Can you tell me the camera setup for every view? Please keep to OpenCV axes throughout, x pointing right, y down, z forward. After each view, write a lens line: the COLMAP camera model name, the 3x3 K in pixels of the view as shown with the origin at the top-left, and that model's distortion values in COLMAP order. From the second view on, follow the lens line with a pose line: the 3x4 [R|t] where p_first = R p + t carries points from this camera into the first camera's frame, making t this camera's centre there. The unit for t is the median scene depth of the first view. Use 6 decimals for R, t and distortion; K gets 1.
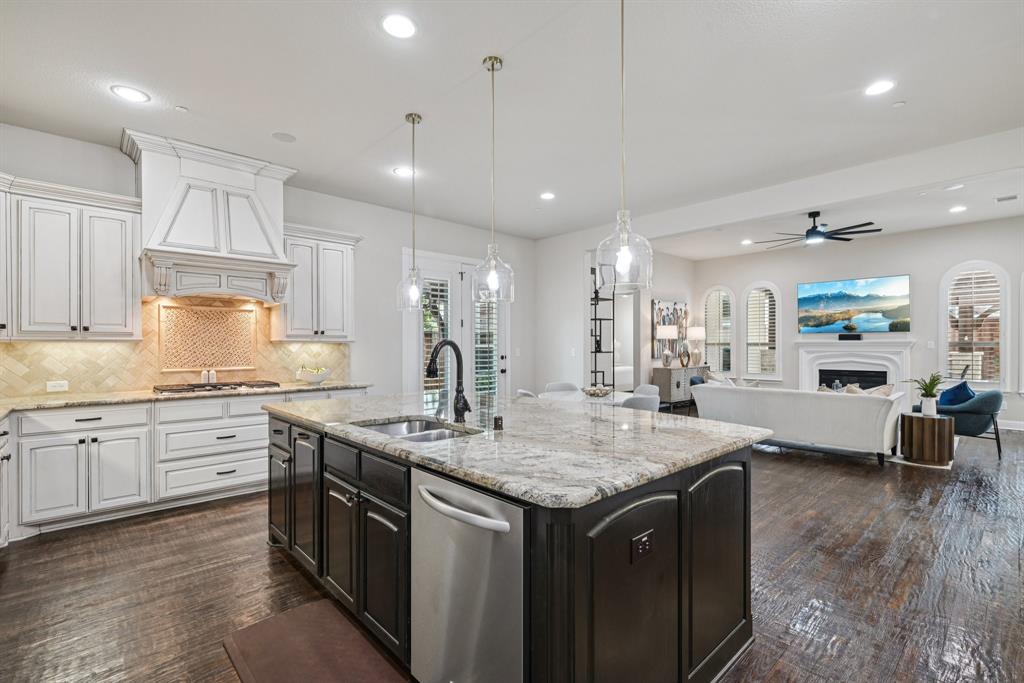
lens RADIAL K [[468.6, 0, 513.8], [0, 468.6, 359.2], [0, 0, 1]] dist [-0.000451, -0.000115]
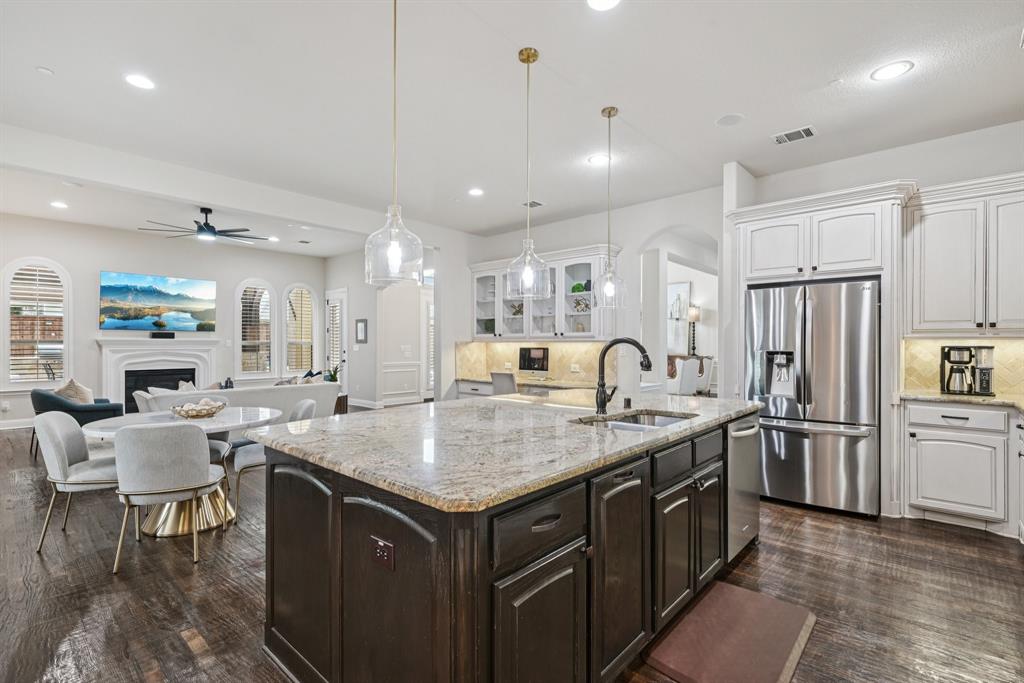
lens RADIAL K [[468.6, 0, 513.8], [0, 468.6, 359.2], [0, 0, 1]] dist [-0.000451, -0.000115]
pose [[-0.091674, -0.002162, 0.995787, -0.333483], [-0.001989, 0.999996, 0.001988, 0.001566], [-0.995787, -0.001798, -0.091678, 0.366192]]
